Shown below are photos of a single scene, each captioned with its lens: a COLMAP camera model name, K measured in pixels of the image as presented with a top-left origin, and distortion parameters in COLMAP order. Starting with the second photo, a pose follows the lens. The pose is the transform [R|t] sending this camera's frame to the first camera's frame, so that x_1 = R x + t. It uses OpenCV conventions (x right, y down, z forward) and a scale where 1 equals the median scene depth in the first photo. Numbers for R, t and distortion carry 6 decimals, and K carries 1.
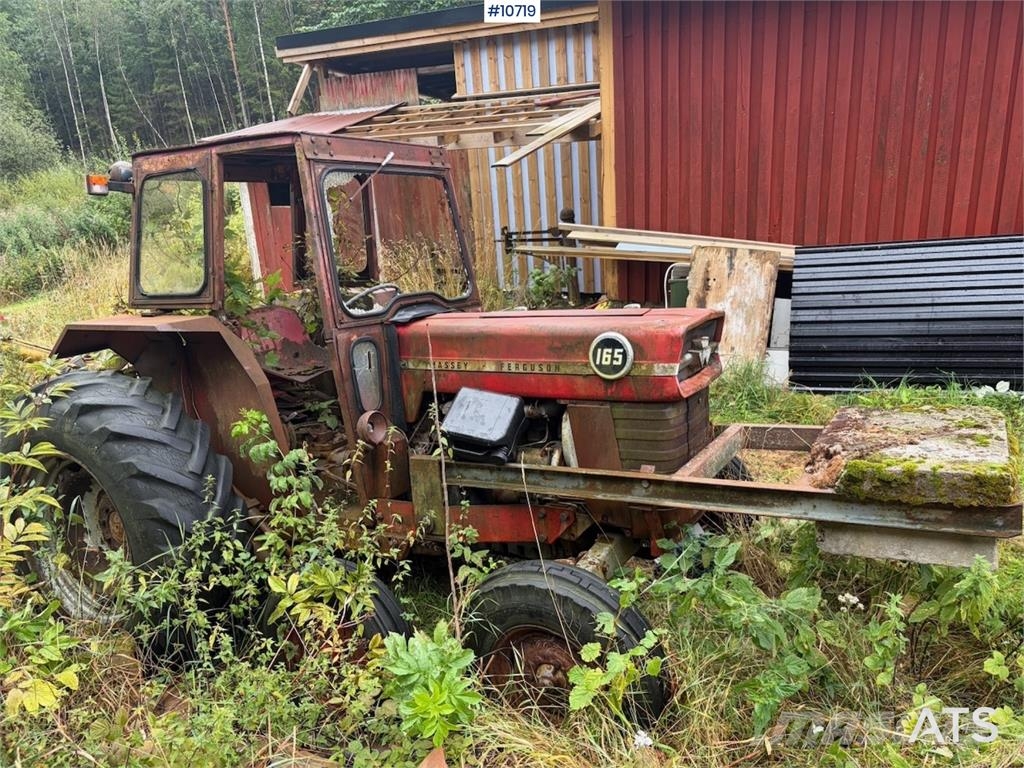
lens RADIAL K [[773.0, 0, 510.2], [0, 773.0, 385.3], [0, 0, 1]] dist [0.055419, -0.067701]
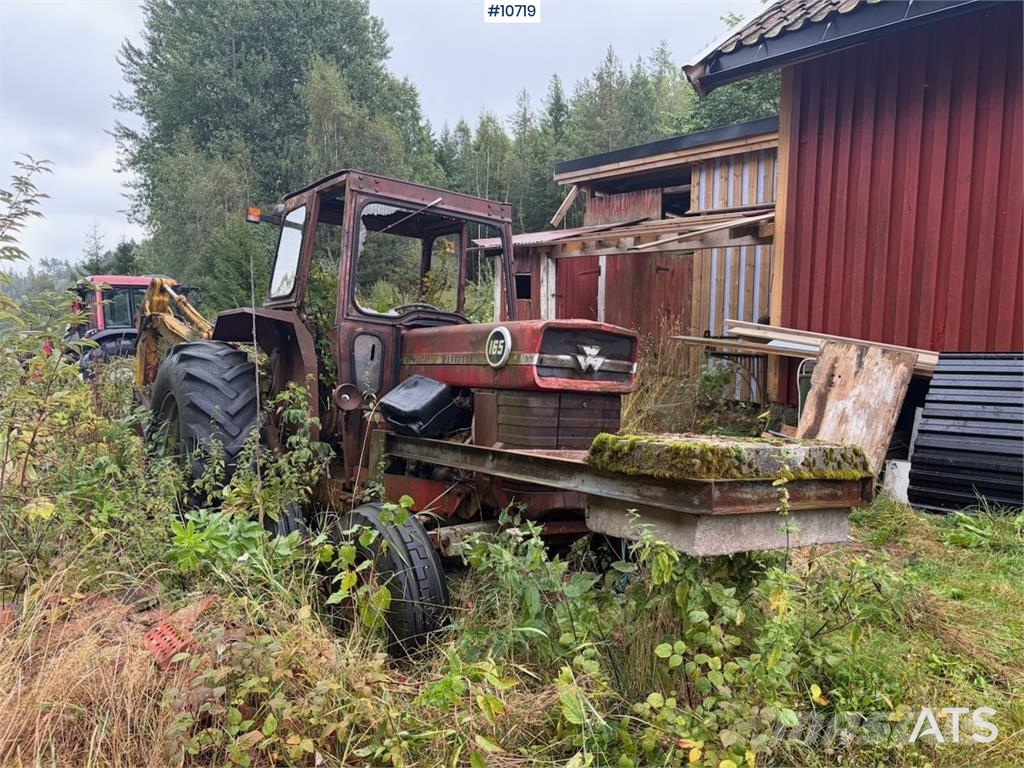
lens RADIAL K [[779.5, 0, 524.3], [0, 779.5, 384.9], [0, 0, 1]] dist [0.058077, 0.003531]
pose [[0.899514, 0.123408, -0.419101, 0.321473], [-0.198444, 0.970020, -0.140289, 0.083381], [0.389223, 0.209360, 0.897036, -0.000571]]
